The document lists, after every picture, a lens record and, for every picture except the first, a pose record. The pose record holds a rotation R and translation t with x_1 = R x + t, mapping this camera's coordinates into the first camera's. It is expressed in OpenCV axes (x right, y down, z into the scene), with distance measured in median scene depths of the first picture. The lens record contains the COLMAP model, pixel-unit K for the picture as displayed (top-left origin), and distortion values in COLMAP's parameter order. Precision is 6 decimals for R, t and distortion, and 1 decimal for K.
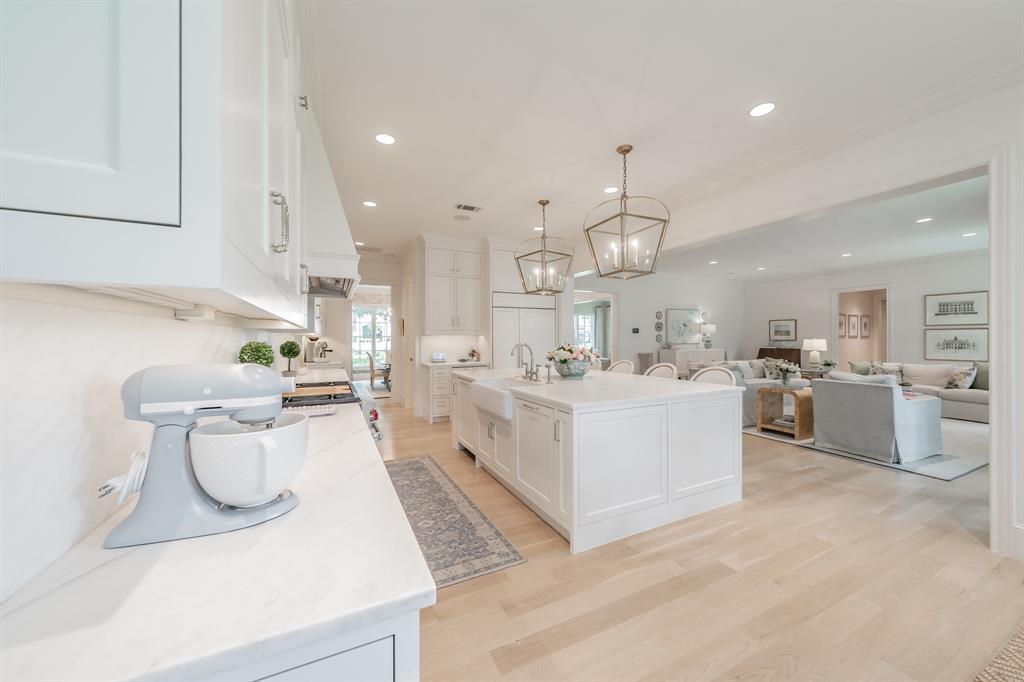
lens RADIAL K [[375.6, 0, 504.0], [0, 375.6, 339.0], [0, 0, 1]] dist [0.000959, -0.000104]
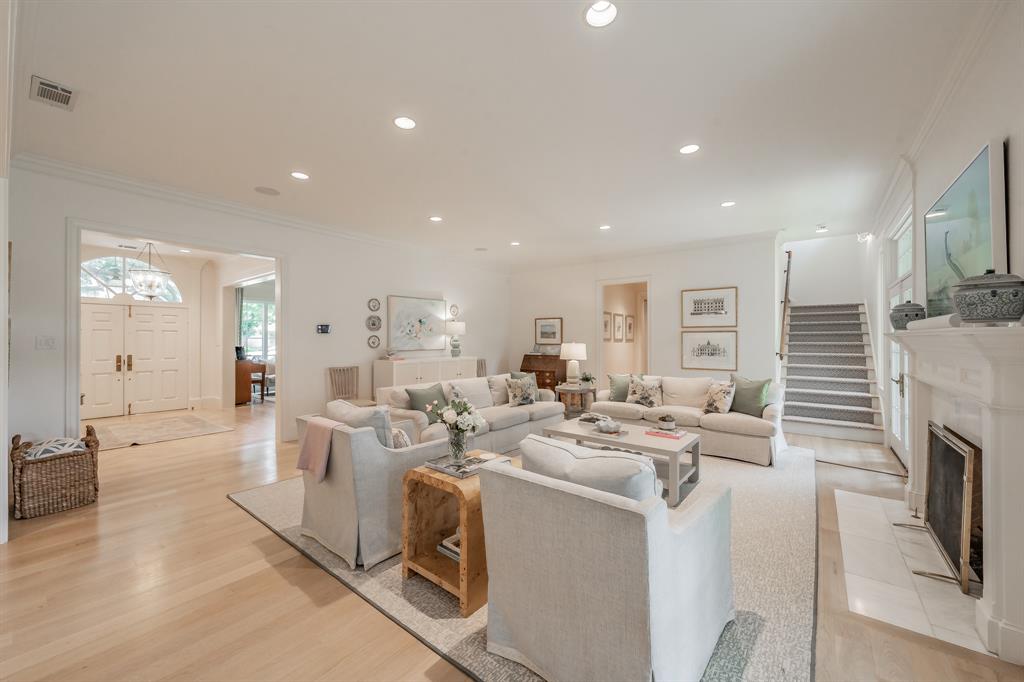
lens RADIAL K [[394.6, 0, 514.0], [0, 394.6, 339.9], [0, 0, 1]] dist [-0.002574, -0.000054]
pose [[0.895869, 0.002286, 0.444313, 0.341596], [-0.001985, 0.999997, -0.001142, -0.005218], [-0.444314, 0.000142, 0.895871, 0.327211]]
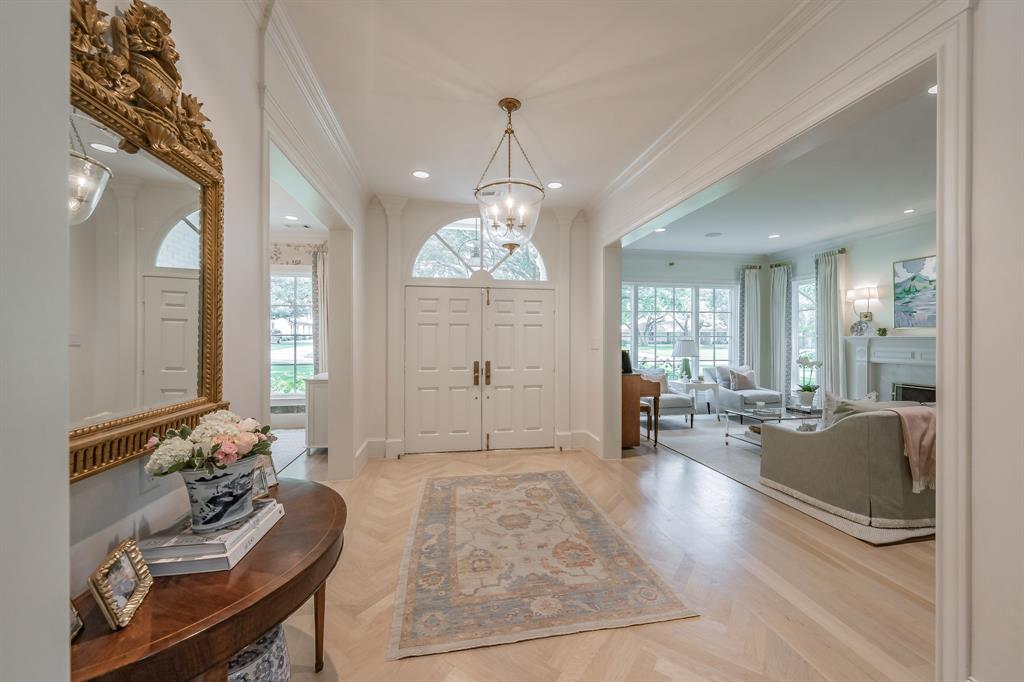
lens RADIAL K [[375.6, 0, 515.3], [0, 375.6, 341.4], [0, 0, 1]] dist [0.000959, -0.000104]
pose [[0.963127, 0.001701, -0.269041, 0.183108], [-0.001382, 0.999998, 0.001376, -0.002153], [0.269043, -0.000953, 0.963128, 0.866905]]
